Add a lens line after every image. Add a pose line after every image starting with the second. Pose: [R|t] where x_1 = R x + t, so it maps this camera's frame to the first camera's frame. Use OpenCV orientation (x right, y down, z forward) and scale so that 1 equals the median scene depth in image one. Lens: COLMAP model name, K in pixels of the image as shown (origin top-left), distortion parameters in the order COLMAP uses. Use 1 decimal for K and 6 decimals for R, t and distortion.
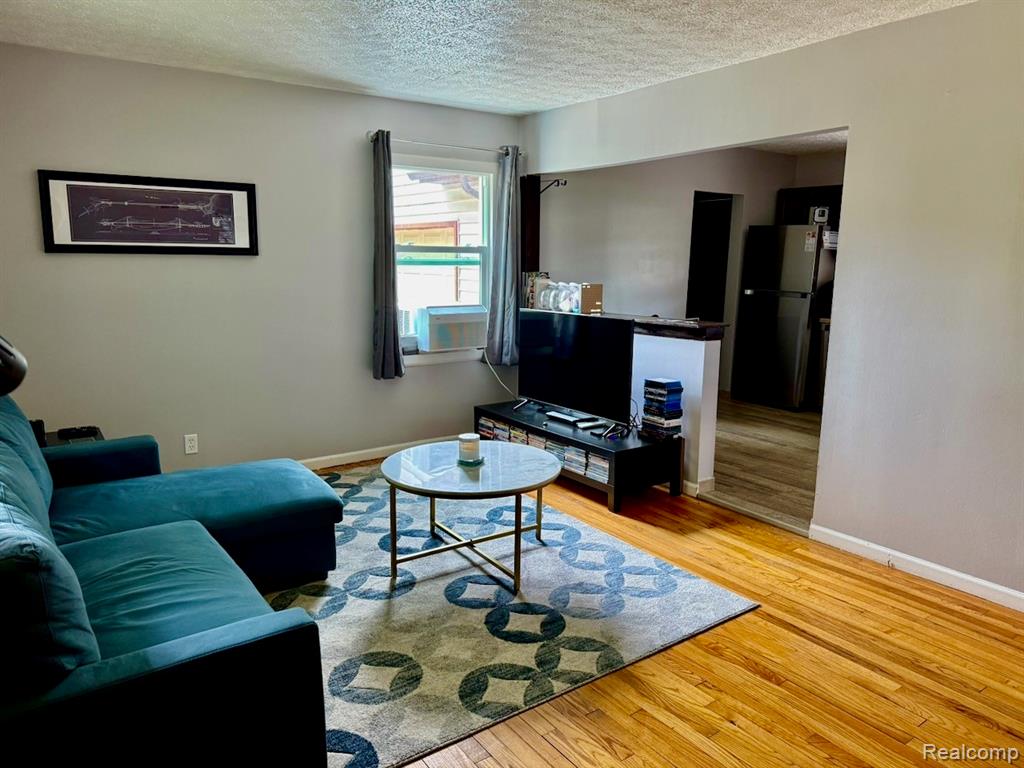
lens RADIAL K [[707.3, 0, 513.6], [0, 707.3, 381.9], [0, 0, 1]] dist [0.121971, -0.168659]
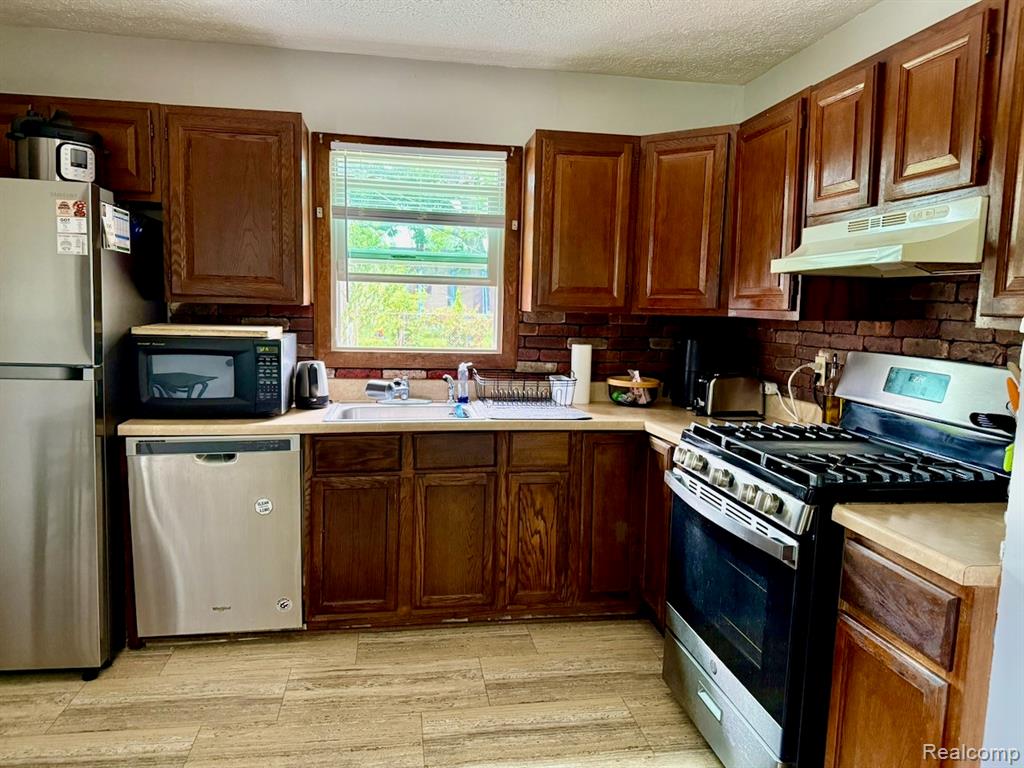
lens RADIAL K [[725.7, 0, 510.3], [0, 725.7, 381.6], [0, 0, 1]] dist [0.071990, -0.077307]
pose [[0.438083, -0.098366, 0.893537, 0.331959], [0.138302, 0.989536, 0.041128, -0.202043], [-0.888232, 0.105560, 0.447103, 1.274970]]
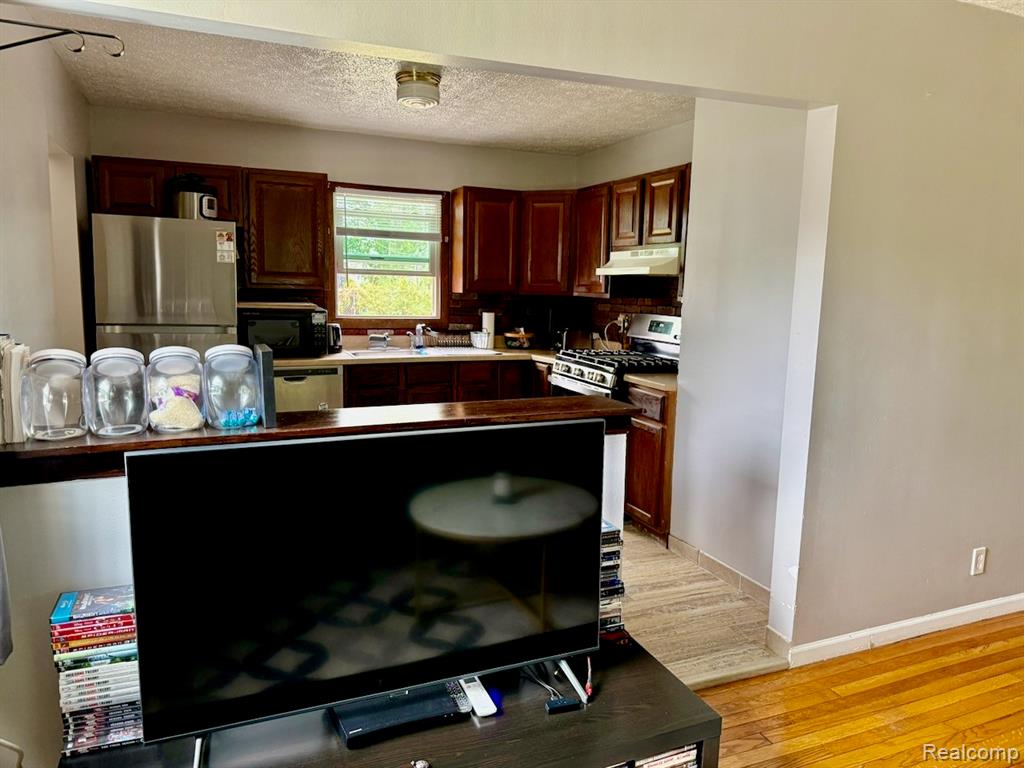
lens RADIAL K [[712.6, 0, 518.3], [0, 712.6, 379.0], [0, 0, 1]] dist [0.084889, -0.095372]
pose [[0.203099, -0.138078, 0.969374, -0.357493], [0.148675, 0.982877, 0.108851, -0.217007], [-0.967805, 0.122014, 0.220150, 1.219564]]
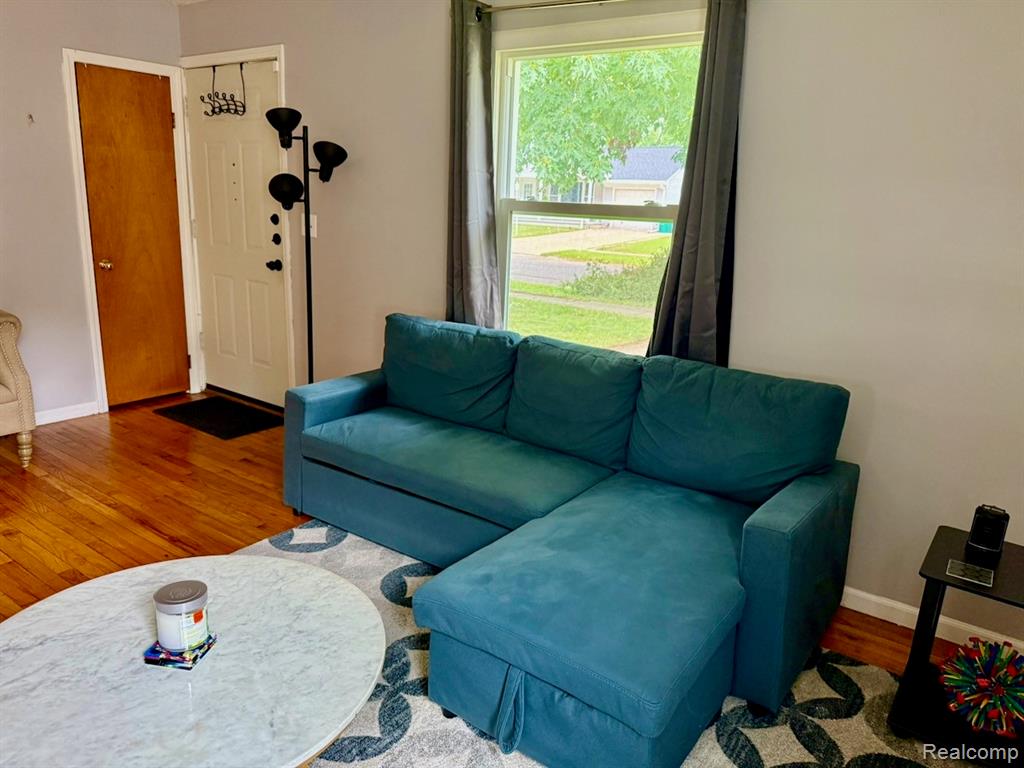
lens RADIAL K [[725.7, 0, 510.3], [0, 725.7, 381.6], [0, 0, 1]] dist [0.071990, -0.077307]
pose [[-0.947135, 0.028487, -0.319567, -0.117745], [-0.106641, 0.911465, 0.397315, -0.245483], [0.302593, 0.410390, -0.860243, 1.428842]]
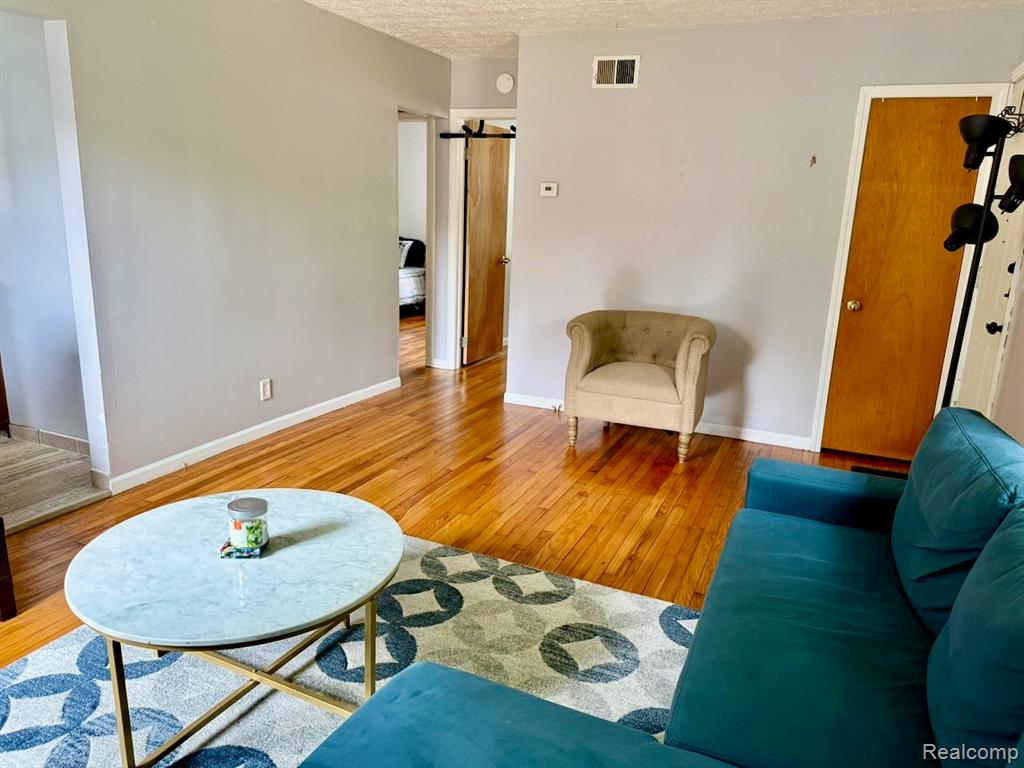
lens RADIAL K [[725.7, 0, 510.3], [0, 725.7, 381.6], [0, 0, 1]] dist [0.071990, -0.077307]
pose [[-0.507803, -0.237959, 0.827956, -0.648638], [0.104740, 0.936909, 0.333512, -0.194548], [-0.855082, 0.256078, -0.450842, 1.088352]]
